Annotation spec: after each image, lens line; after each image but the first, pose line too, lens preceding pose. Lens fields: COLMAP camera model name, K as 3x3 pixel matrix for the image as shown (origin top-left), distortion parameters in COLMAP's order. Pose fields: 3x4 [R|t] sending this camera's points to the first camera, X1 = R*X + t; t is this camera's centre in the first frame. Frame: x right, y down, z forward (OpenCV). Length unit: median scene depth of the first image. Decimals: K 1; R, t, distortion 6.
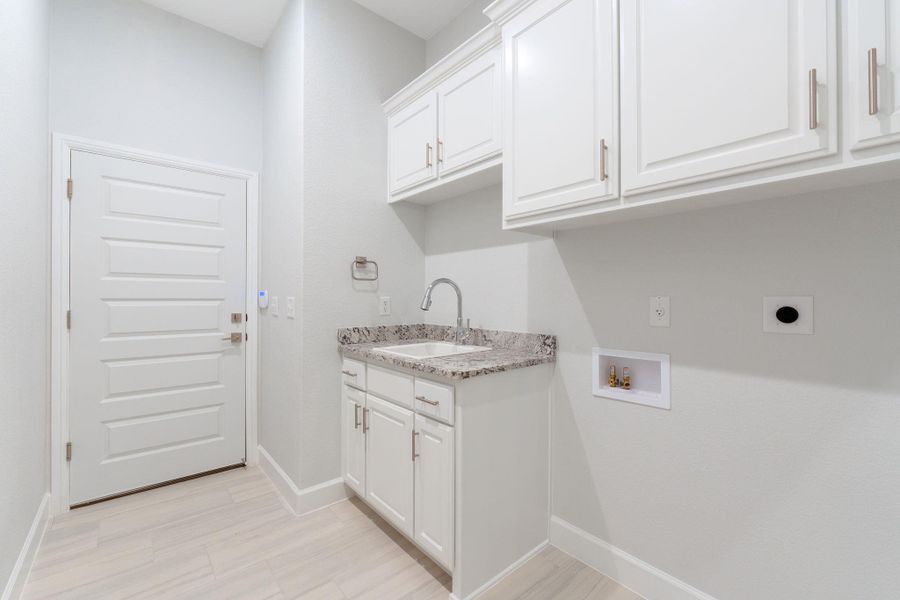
lens RADIAL K [[379.2, 0, 451.0], [0, 379.2, 295.2], [0, 0, 1]] dist [-0.015431, 0.000695]
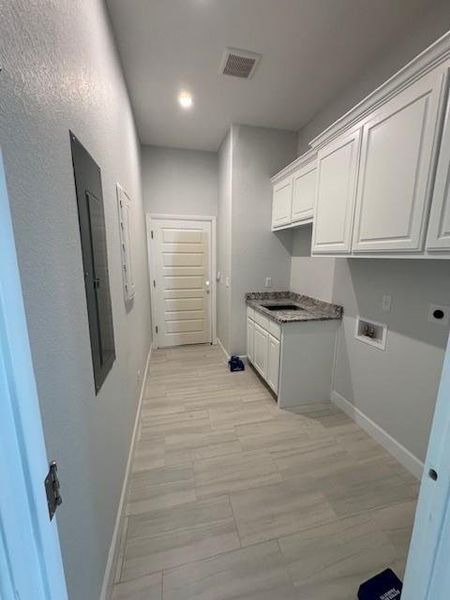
lens RADIAL K [[240.1, 0, 224.3], [0, 240.1, 301.7], [0, 0, 1]] dist [-0.000679, -0.000447]
pose [[0.886769, 0.089972, -0.453373, 0.279177], [-0.002983, 0.981966, 0.189036, -0.148485], [0.462204, -0.166279, 0.871045, -0.362245]]
